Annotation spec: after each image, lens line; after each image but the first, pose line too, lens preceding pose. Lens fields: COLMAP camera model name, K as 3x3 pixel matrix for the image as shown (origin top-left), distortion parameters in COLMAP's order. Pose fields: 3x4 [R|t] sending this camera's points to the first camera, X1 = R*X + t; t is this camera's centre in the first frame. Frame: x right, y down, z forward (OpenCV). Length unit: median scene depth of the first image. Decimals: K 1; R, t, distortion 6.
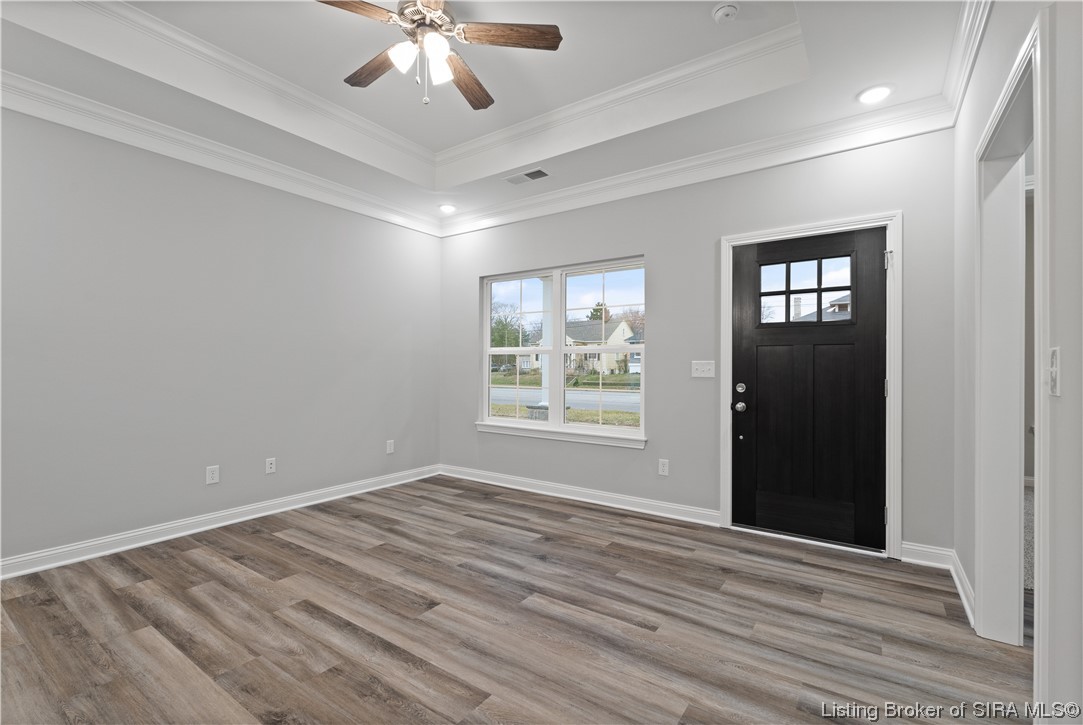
lens RADIAL K [[482.6, 0, 540.1], [0, 482.6, 363.7], [0, 0, 1]] dist [-0.002535, 0.000155]
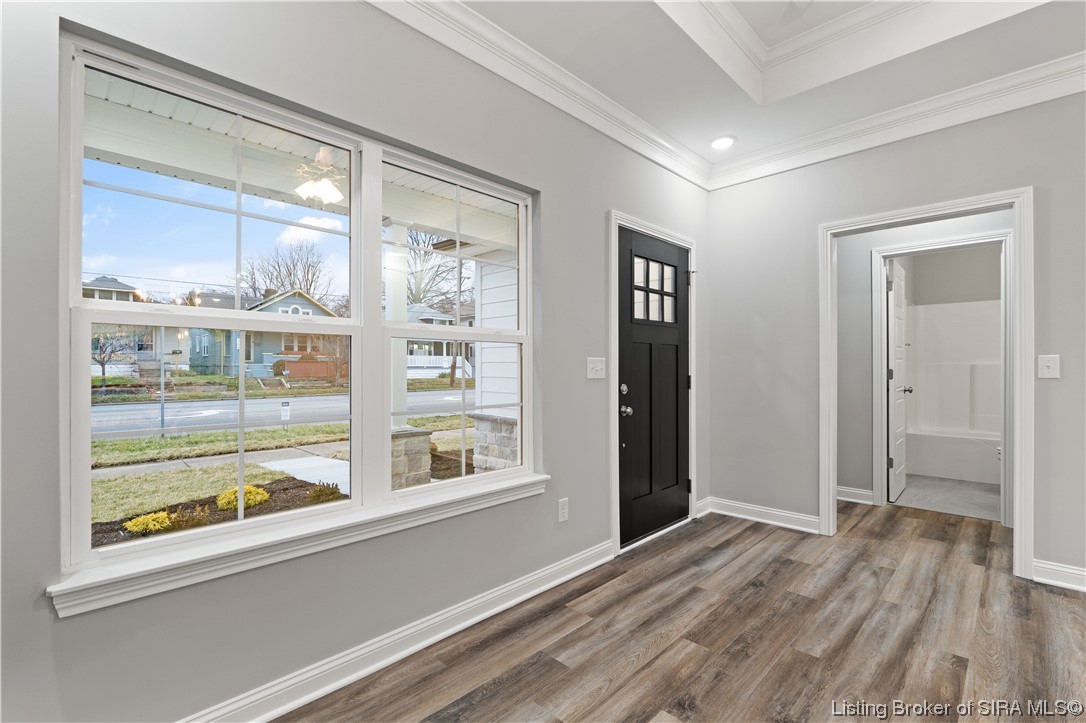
lens RADIAL K [[484.7, 0, 543.0], [0, 484.7, 363.6], [0, 0, 1]] dist [-0.001958, -0.000334]
pose [[0.165305, 0.000942, 0.986242, -0.529251], [-0.004023, 0.999992, -0.000280, 0.005126], [-0.986234, -0.003921, 0.165307, 1.103375]]
